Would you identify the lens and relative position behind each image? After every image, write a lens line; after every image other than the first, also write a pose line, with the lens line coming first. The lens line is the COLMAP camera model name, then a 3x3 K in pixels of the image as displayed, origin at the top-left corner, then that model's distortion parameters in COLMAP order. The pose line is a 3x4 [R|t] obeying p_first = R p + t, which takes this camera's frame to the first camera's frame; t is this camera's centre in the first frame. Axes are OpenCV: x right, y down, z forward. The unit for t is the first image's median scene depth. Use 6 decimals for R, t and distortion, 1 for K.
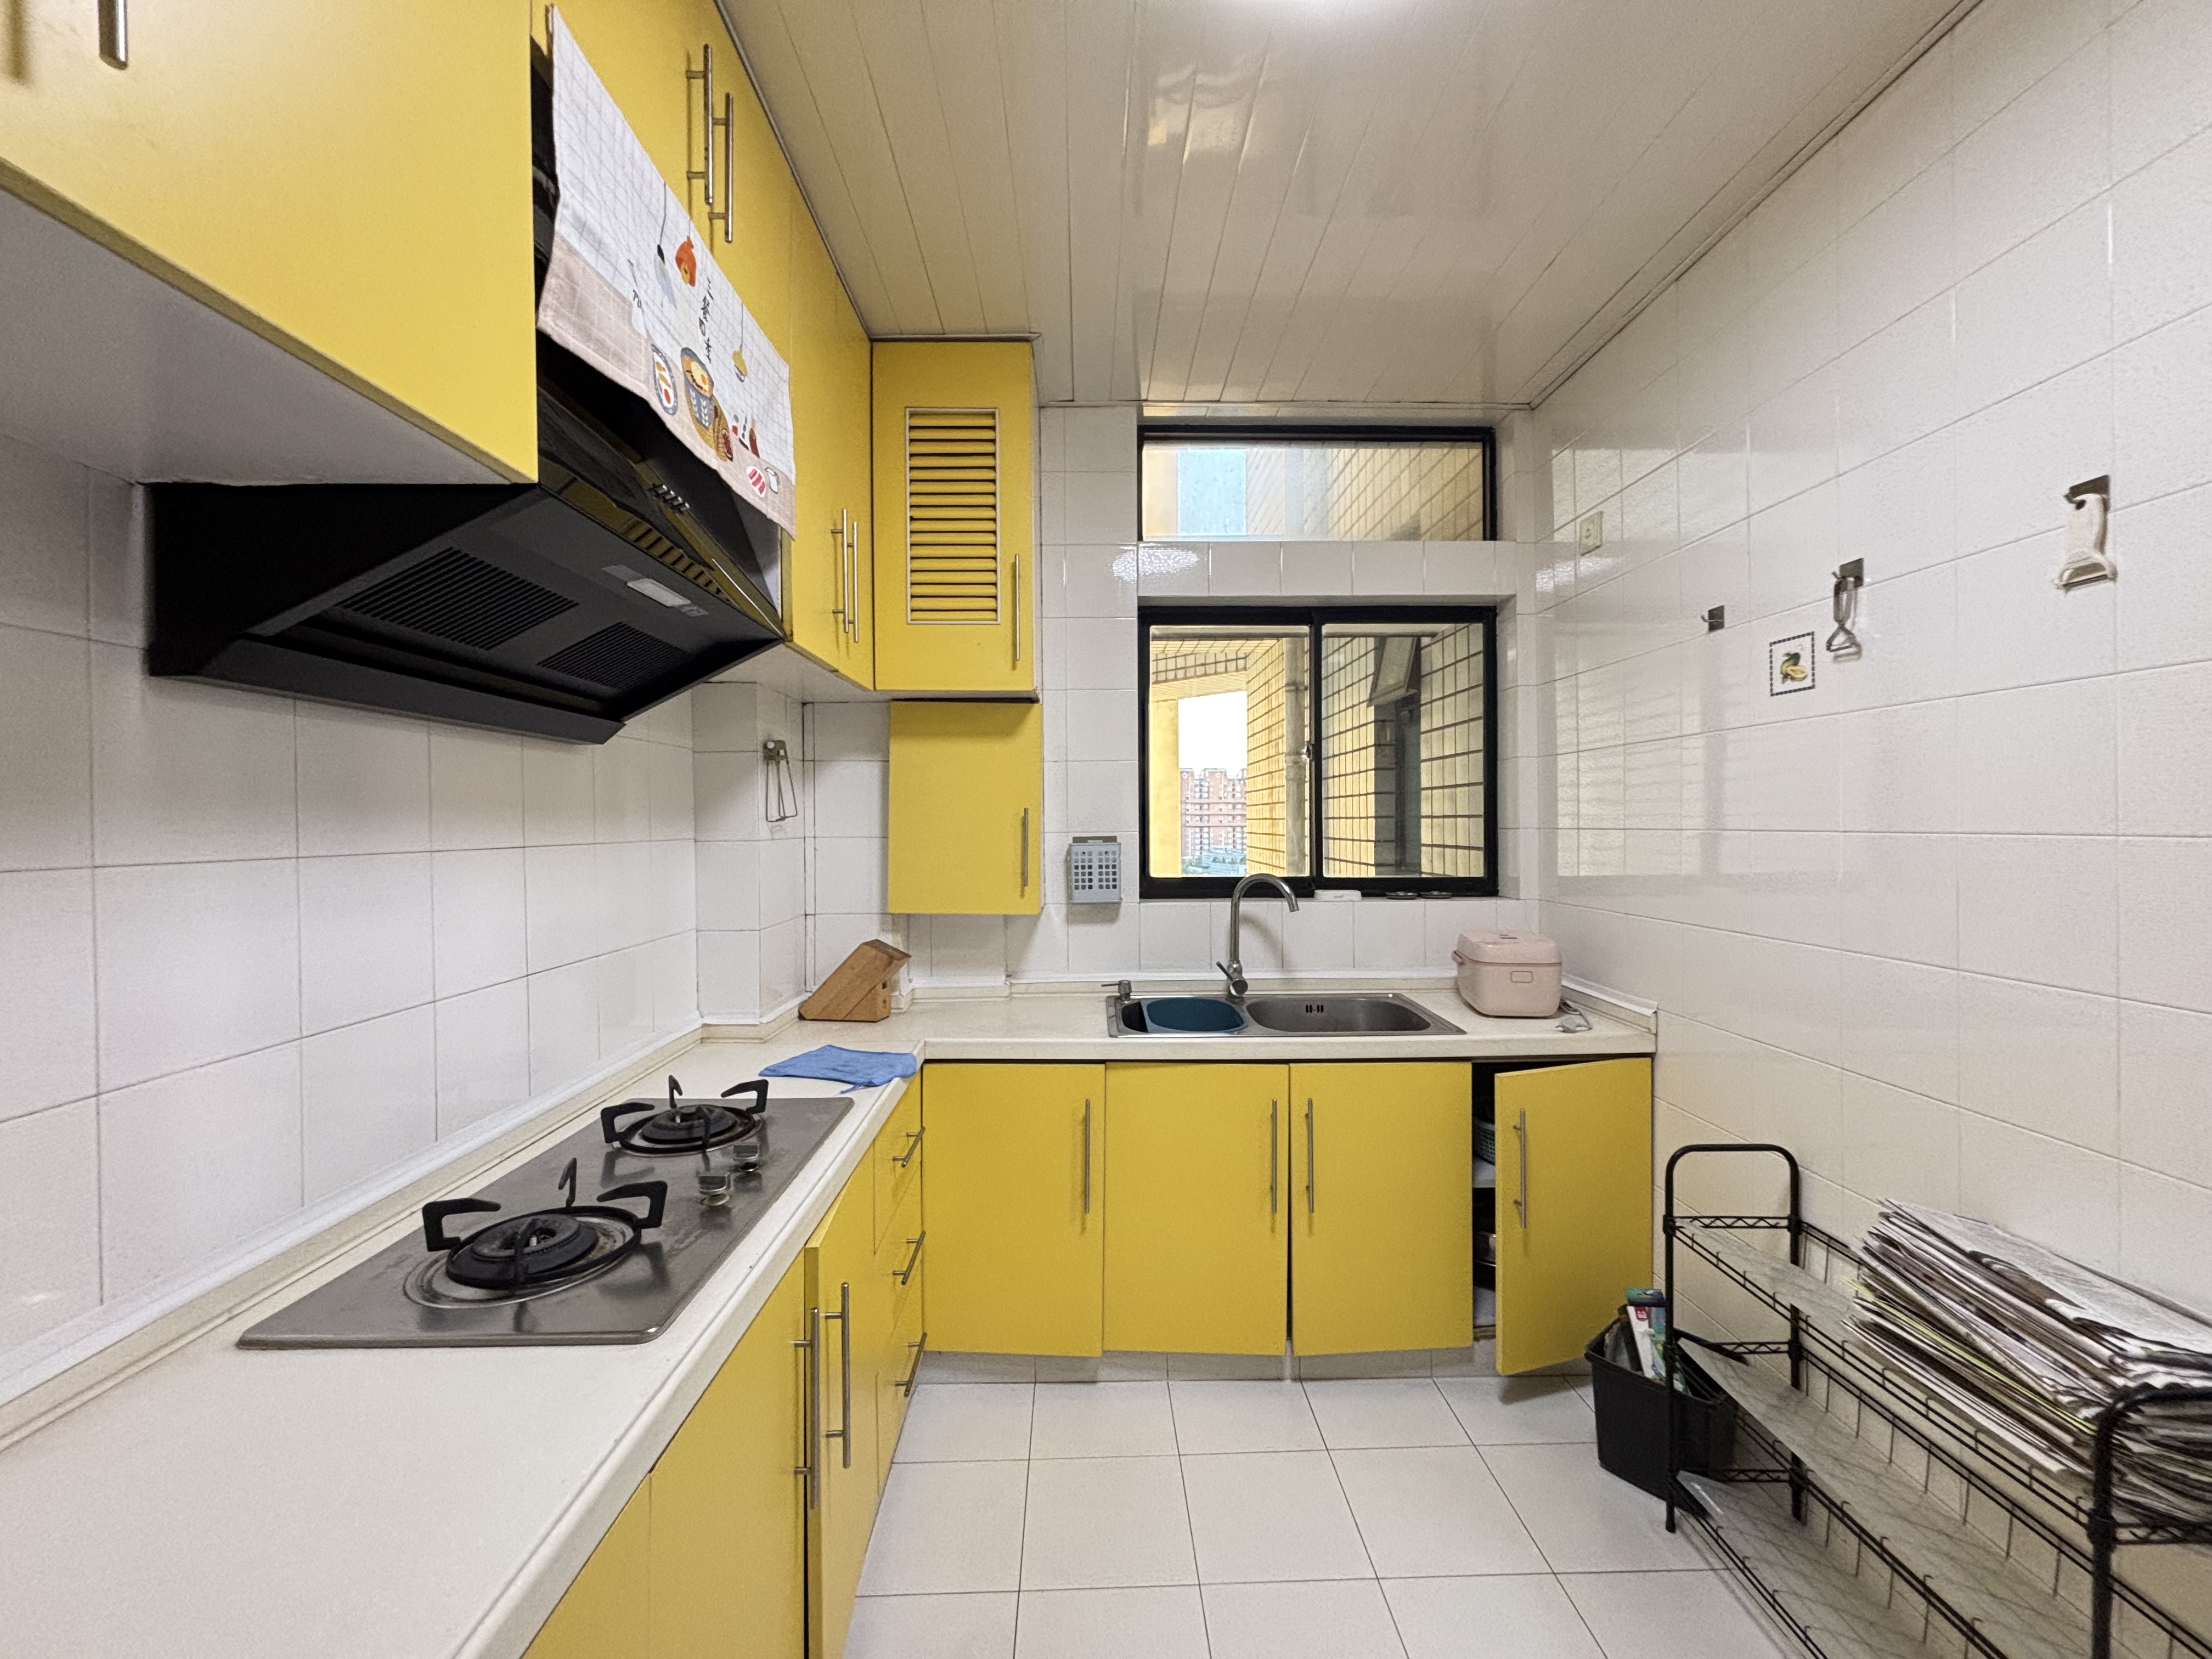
lens RADIAL K [[885.9, 0, 1103.4], [0, 885.9, 823.6], [0, 0, 1]] dist [0.000521, 0.001255]
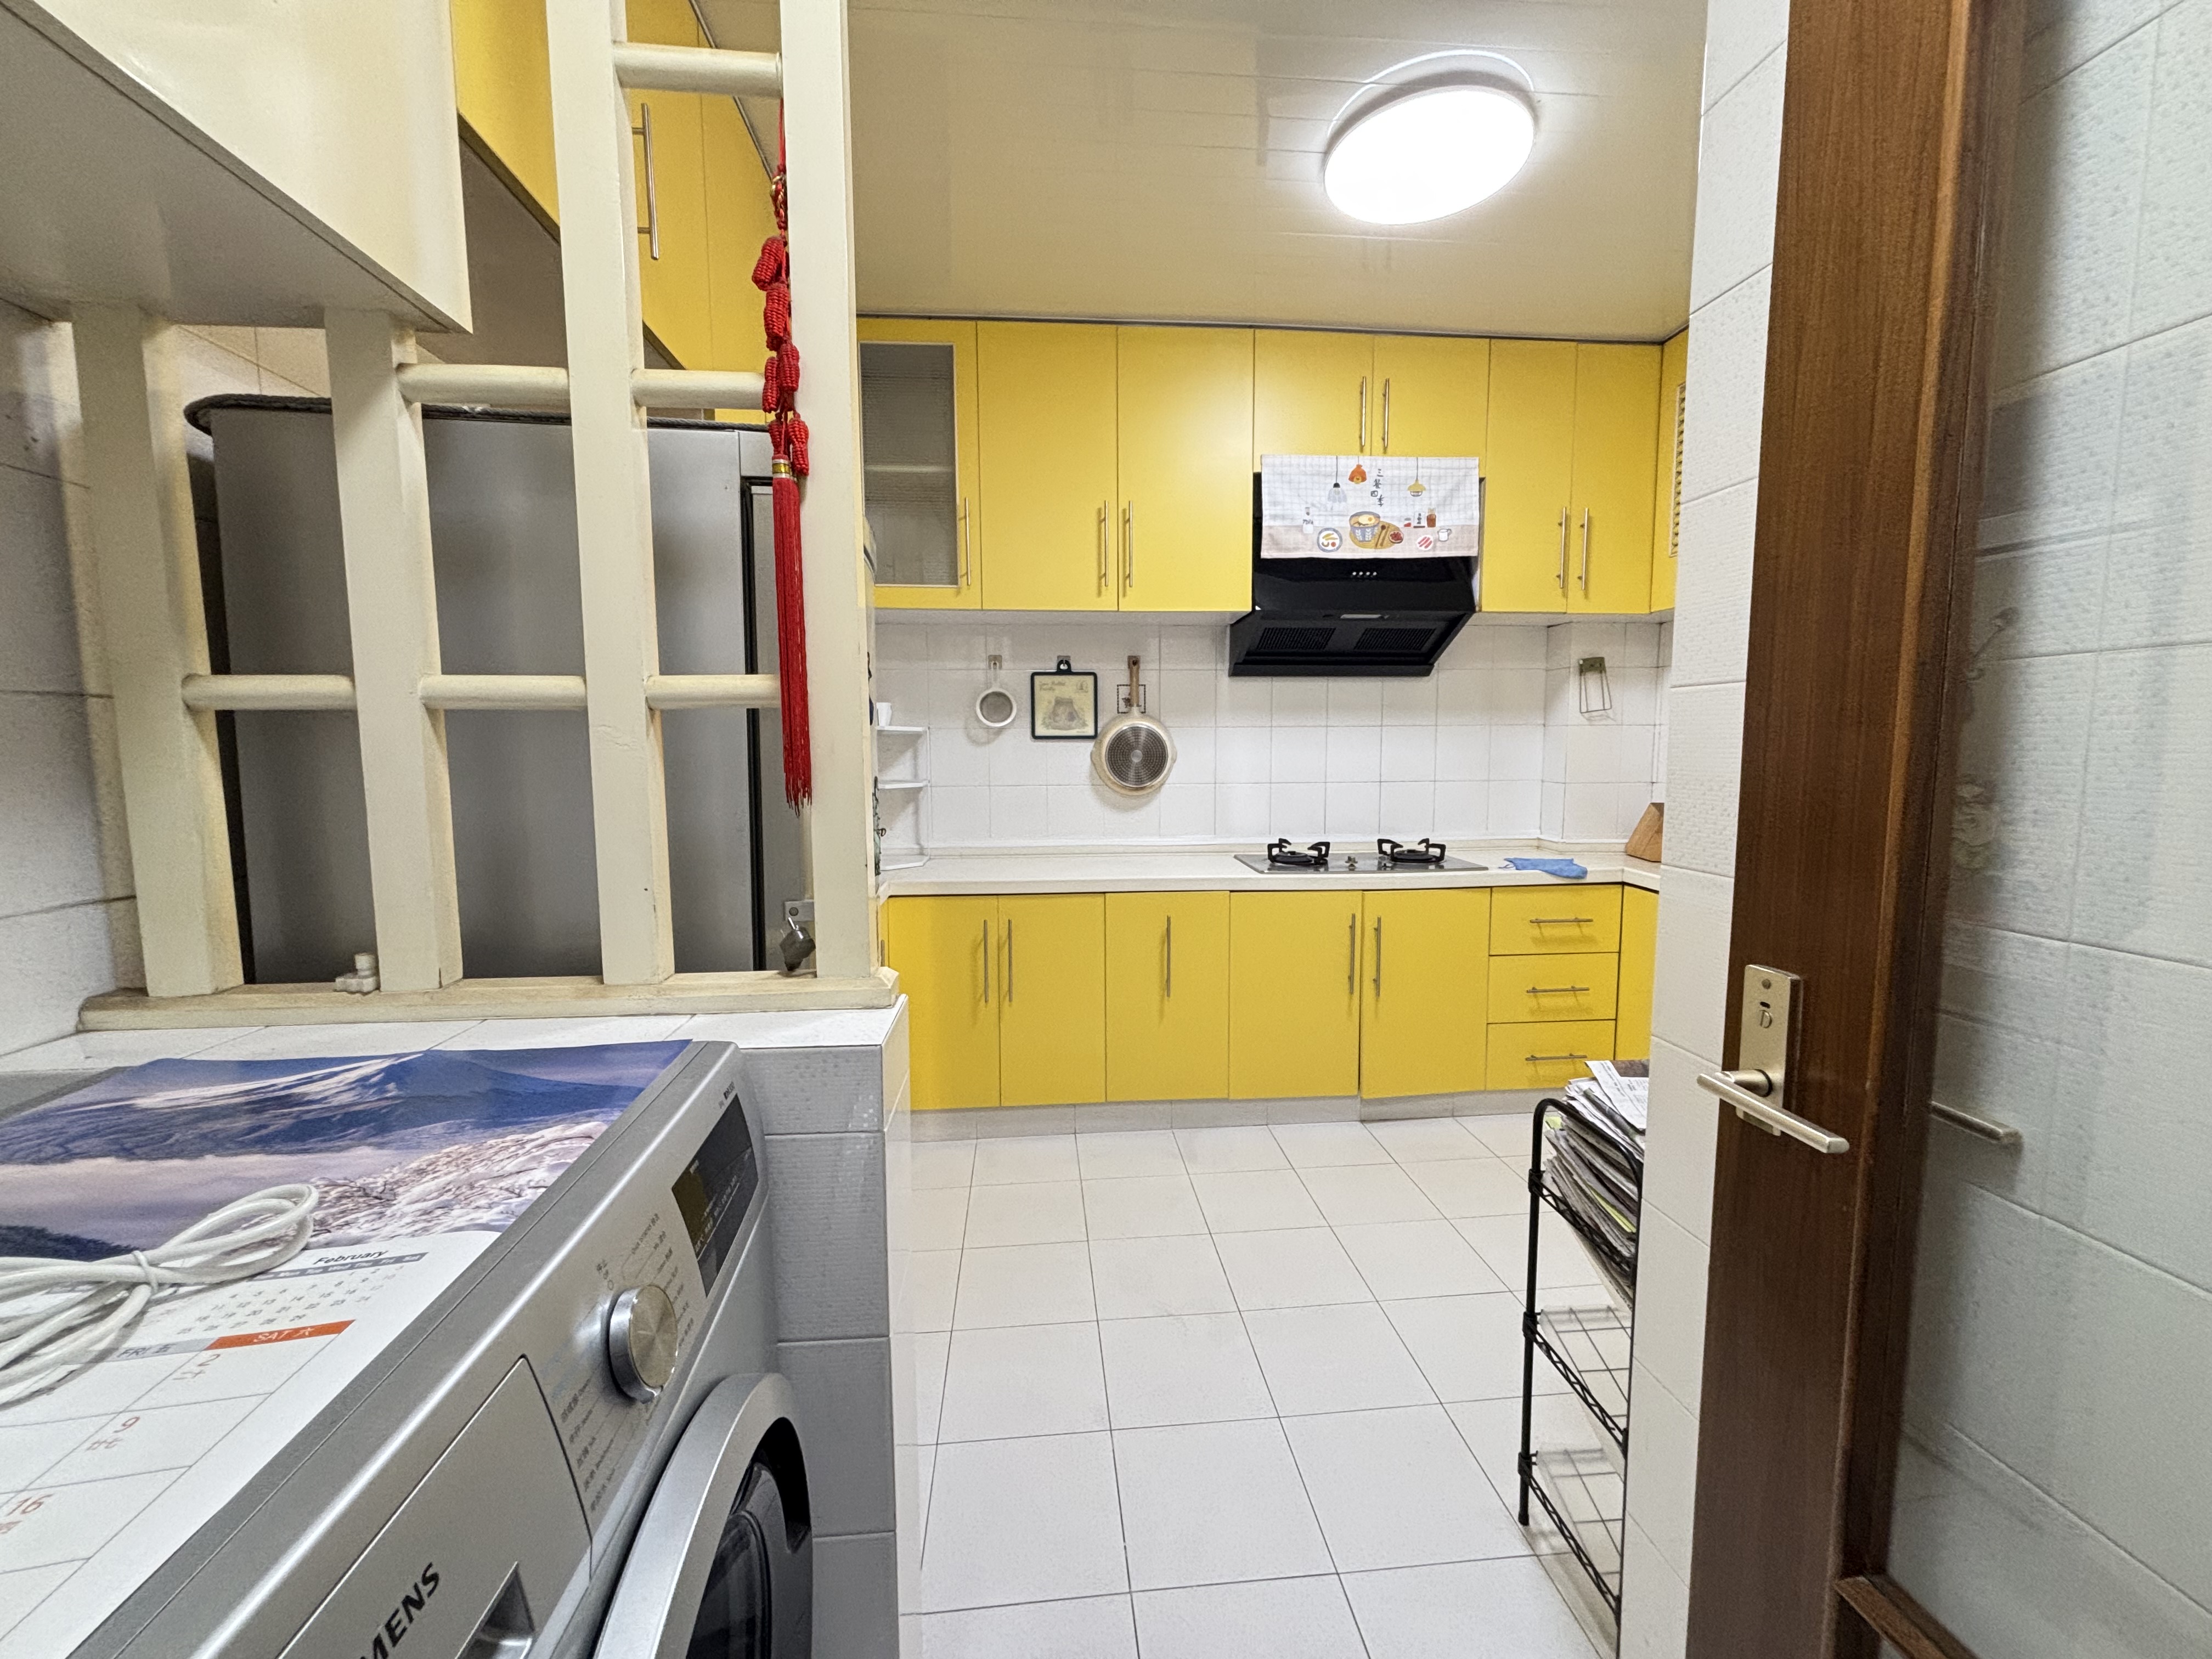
lens RADIAL K [[885.9, 0, 1101.1], [0, 885.9, 827.2], [0, 0, 1]] dist [0.000521, 0.001255]
pose [[0.061388, 0.100139, -0.993078, 1.073911], [0.001384, 0.994945, 0.100413, 0.036954], [0.998113, -0.007539, 0.060939, 0.088193]]
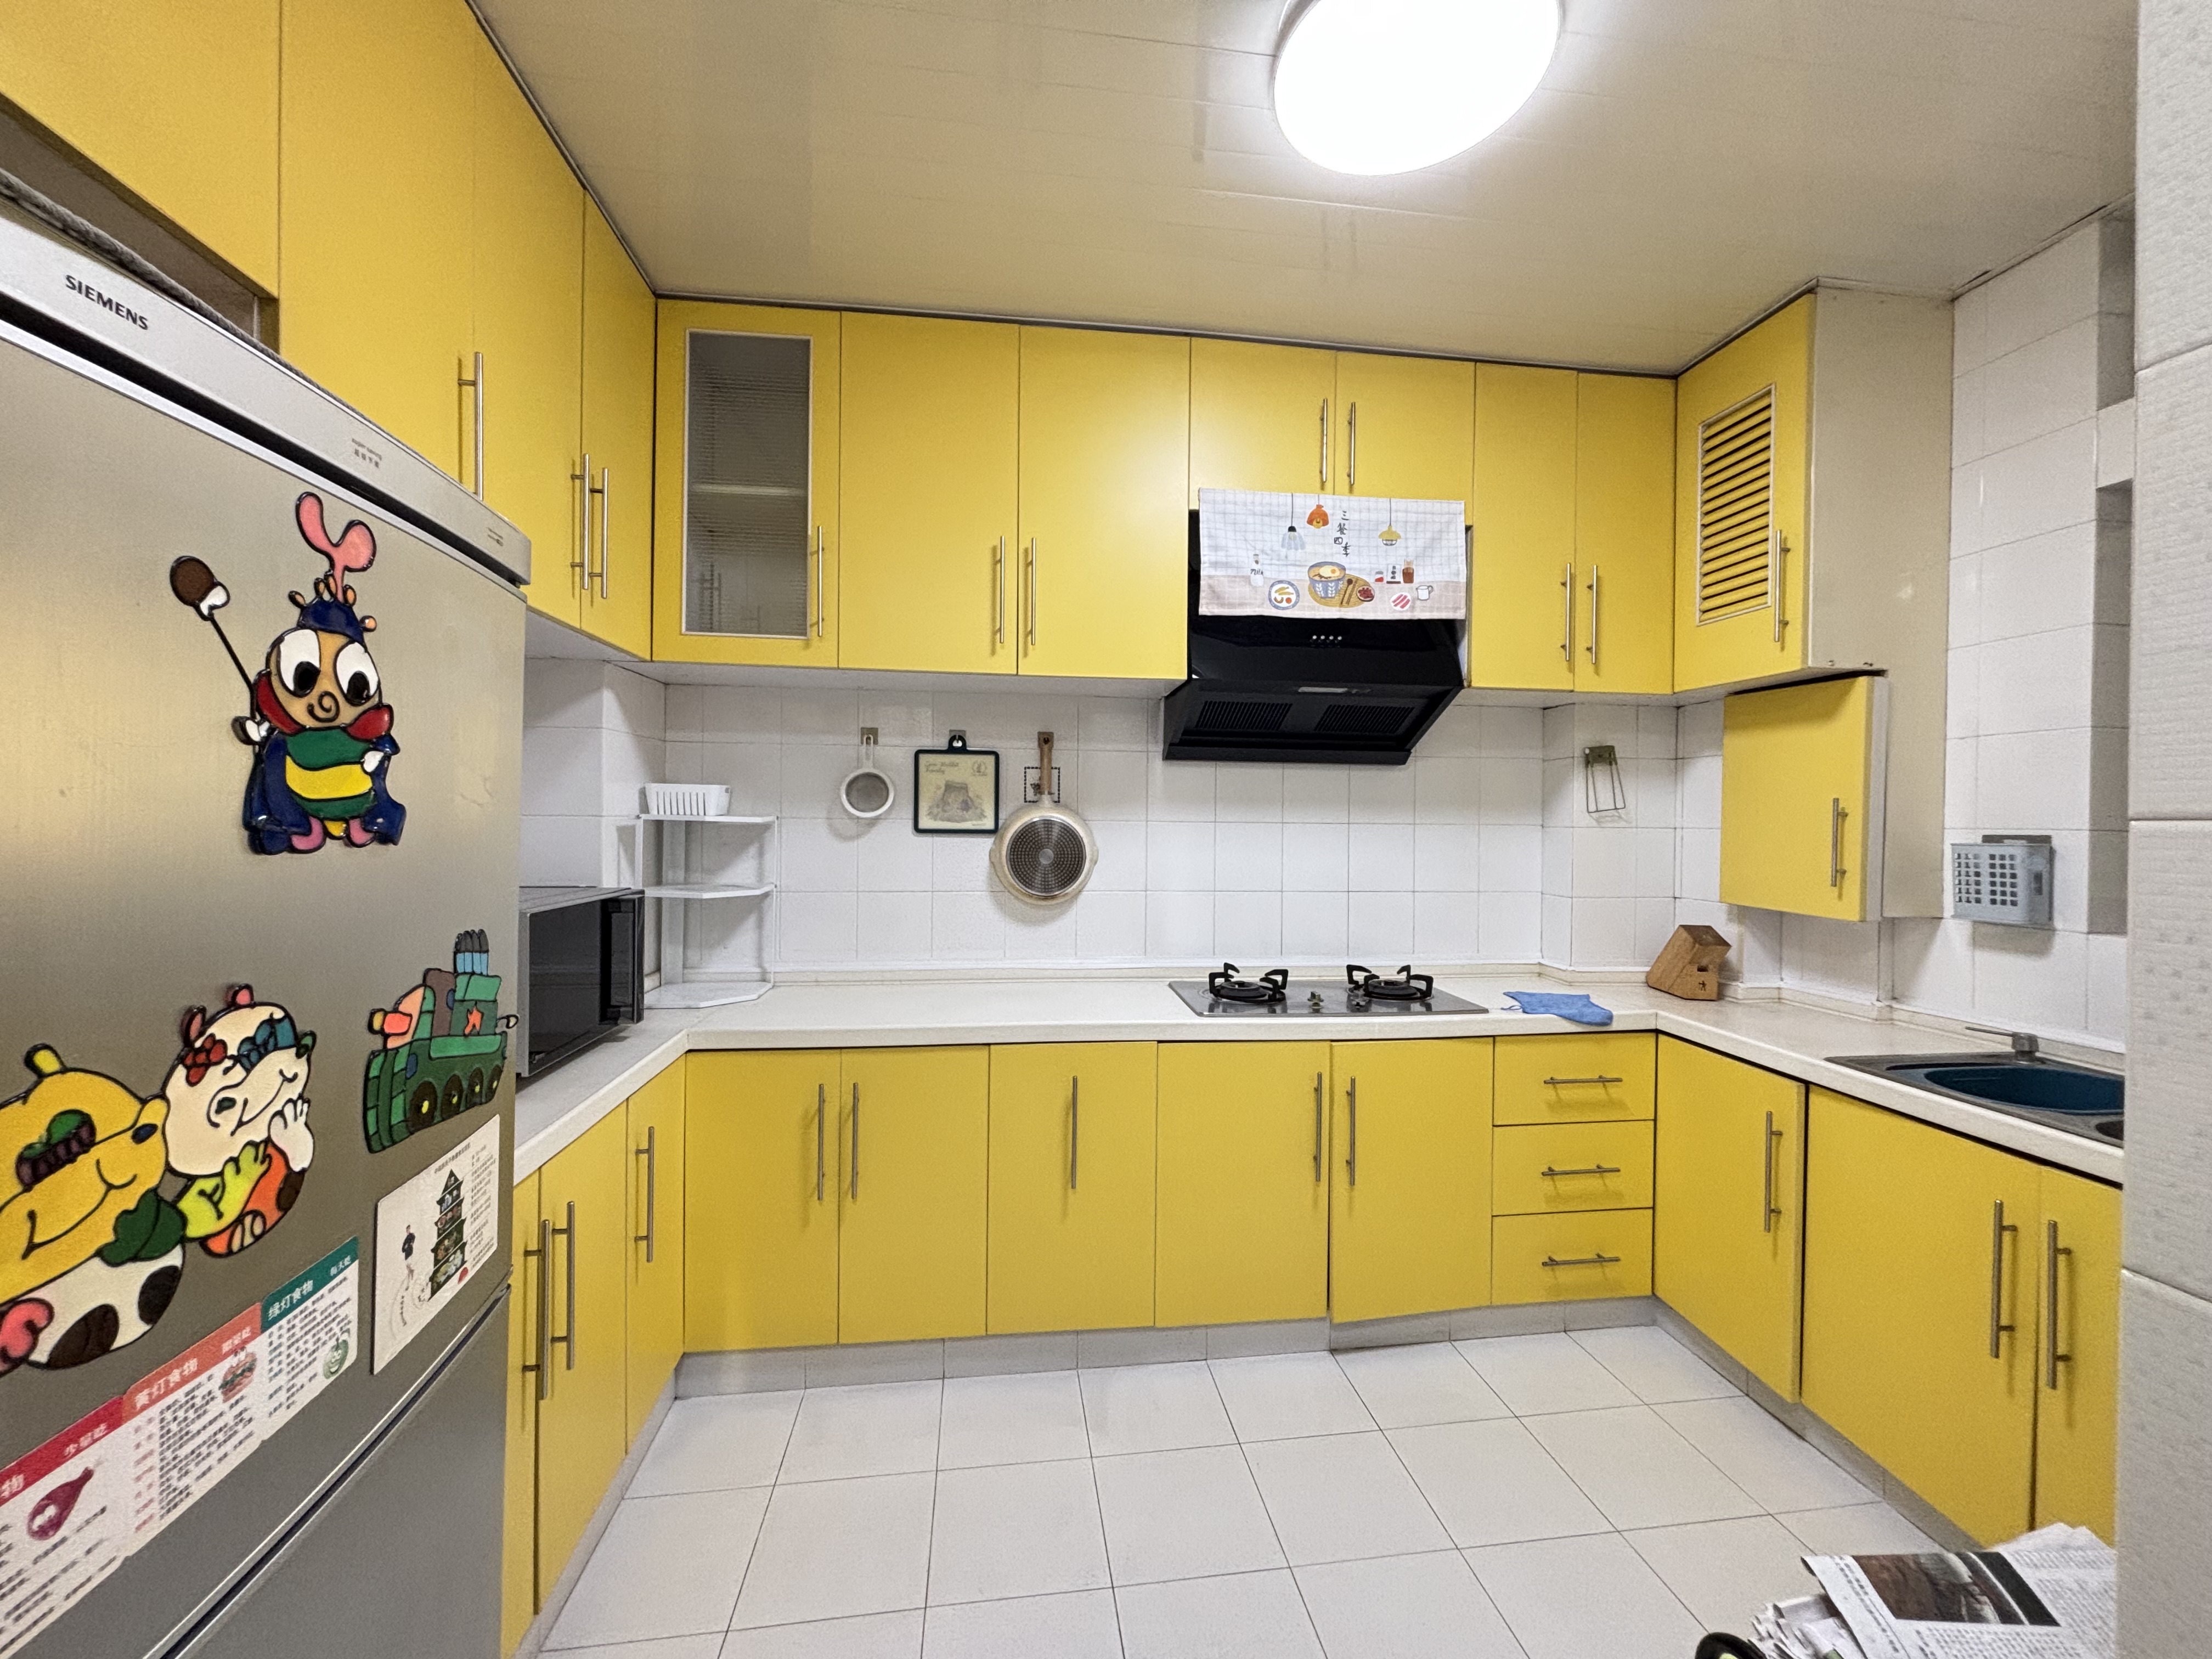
lens RADIAL K [[885.9, 0, 1103.3], [0, 885.9, 819.8], [0, 0, 1]] dist [0.000521, 0.001255]
pose [[0.108911, 0.007848, -0.994021, 0.774684], [-0.015629, 0.999859, 0.006182, 0.010101], [0.993929, 0.014863, 0.109018, 0.184584]]
